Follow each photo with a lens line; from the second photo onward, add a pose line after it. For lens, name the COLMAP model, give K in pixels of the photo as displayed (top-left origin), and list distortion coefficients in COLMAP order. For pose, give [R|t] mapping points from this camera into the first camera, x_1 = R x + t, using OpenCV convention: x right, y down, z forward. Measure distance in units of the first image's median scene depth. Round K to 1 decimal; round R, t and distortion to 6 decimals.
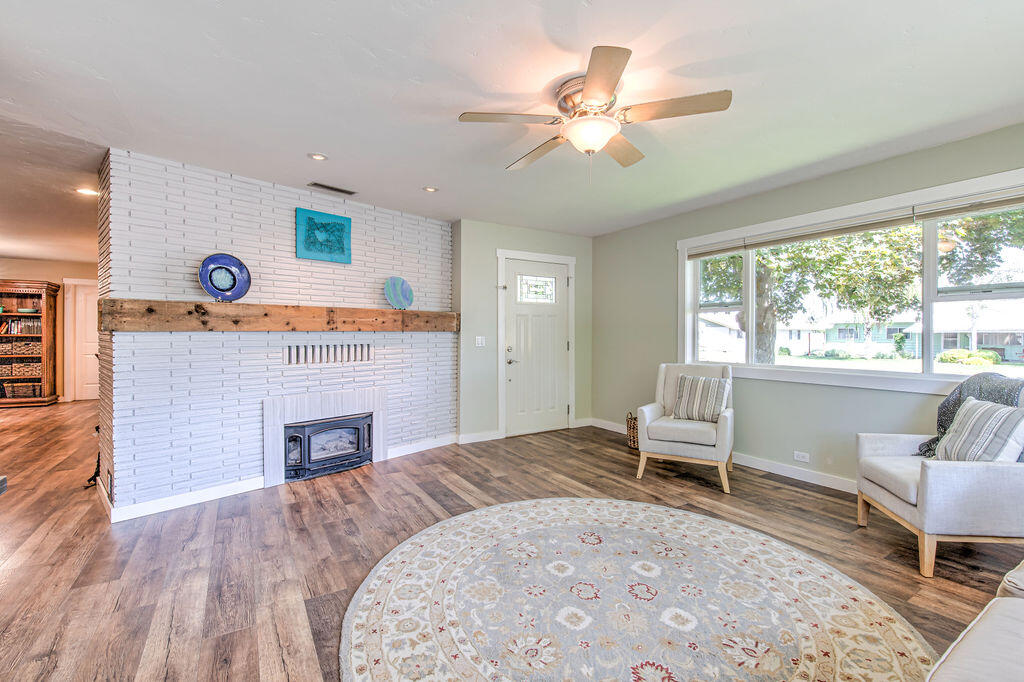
lens RADIAL K [[451.5, 0, 506.5], [0, 451.5, 334.3], [0, 0, 1]] dist [-0.017574, 0.000021]
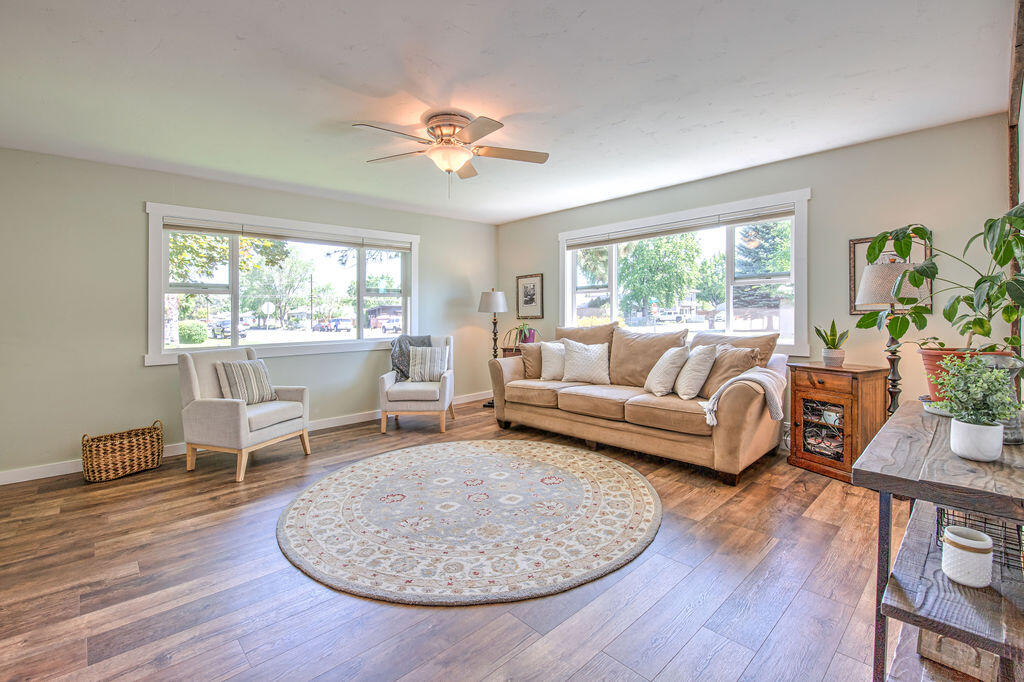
lens RADIAL K [[451.5, 0, 506.5], [0, 451.5, 334.3], [0, 0, 1]] dist [-0.017574, 0.000021]
pose [[-0.216510, -0.041288, 0.975407, -0.990062], [0.015289, 0.998839, 0.045674, -0.000541], [-0.976161, 0.024802, -0.215628, 0.996812]]
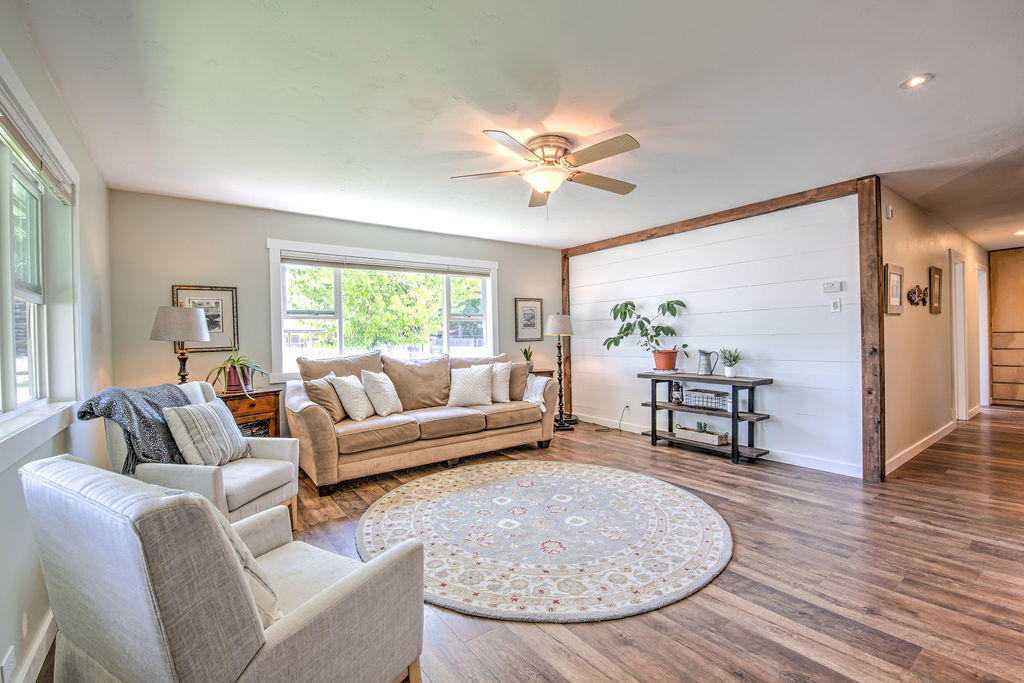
lens RADIAL K [[449.4, 0, 512.0], [0, 449.4, 341.5], [0, 0, 1]] dist [-0.021820, -0.000263]
pose [[-0.995245, 0.021904, -0.094913, 0.370834], [0.021012, 0.999725, 0.010392, 0.000651], [0.095115, 0.008348, -0.995431, 2.027374]]
